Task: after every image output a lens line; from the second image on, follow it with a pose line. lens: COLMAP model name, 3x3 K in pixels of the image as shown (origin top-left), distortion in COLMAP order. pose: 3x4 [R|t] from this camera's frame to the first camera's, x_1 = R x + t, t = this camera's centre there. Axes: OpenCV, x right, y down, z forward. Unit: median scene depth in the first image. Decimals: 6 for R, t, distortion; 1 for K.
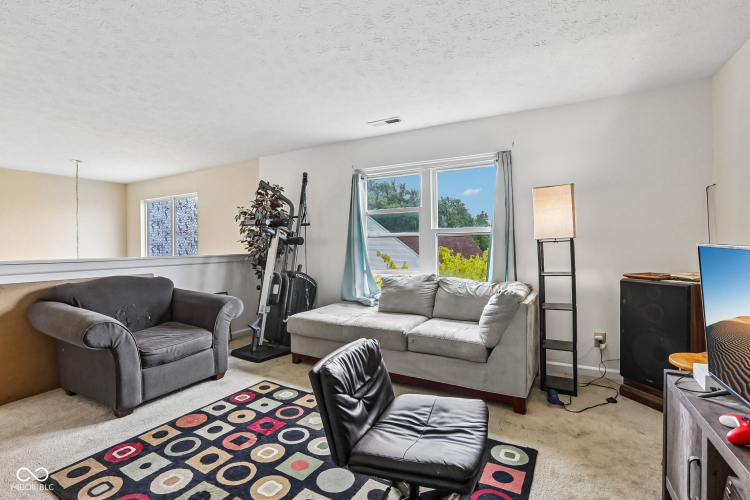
lens RADIAL K [[344.1, 0, 378.7], [0, 344.1, 251.8], [0, 0, 1]] dist [-0.059043, 0.022363]
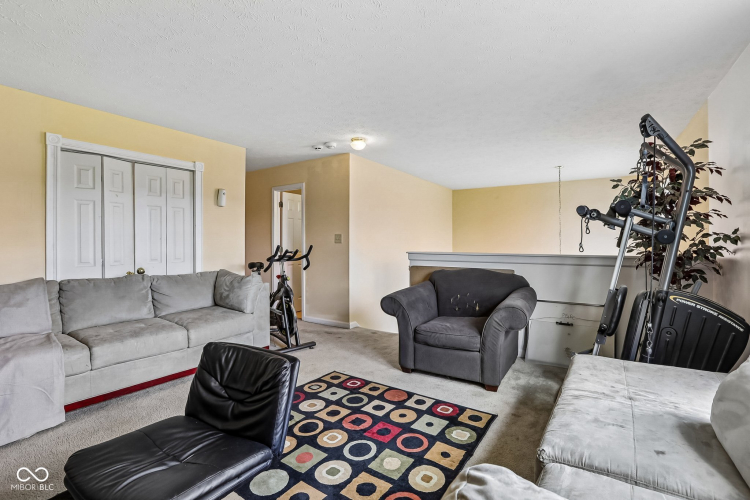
lens RADIAL K [[344.1, 0, 378.7], [0, 344.1, 251.8], [0, 0, 1]] dist [-0.059043, 0.022363]
pose [[-0.086251, 0.028947, -0.995853, 0.598516], [-0.020090, 0.999324, 0.030788, -0.022744], [0.996071, 0.022662, -0.085611, 1.038323]]
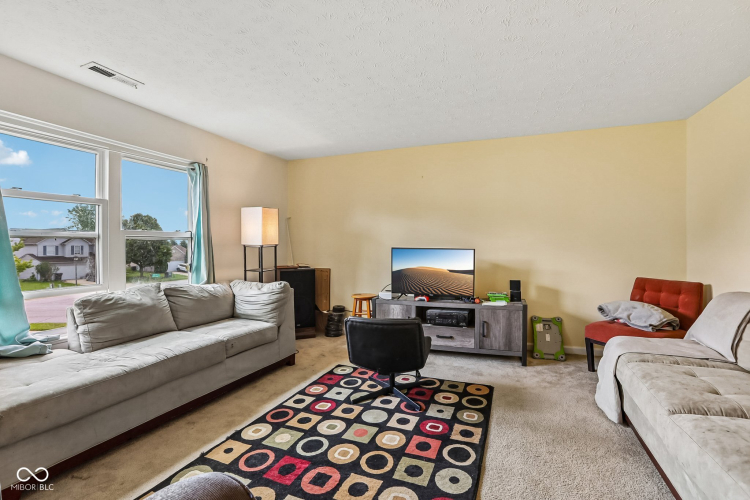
lens RADIAL K [[344.1, 0, 378.7], [0, 344.1, 251.8], [0, 0, 1]] dist [-0.059043, 0.022363]
pose [[-0.123241, -0.003042, 0.992372, -1.134274], [0.026257, 0.999635, 0.006325, -0.004683], [-0.992029, 0.026836, -0.123116, 0.852155]]
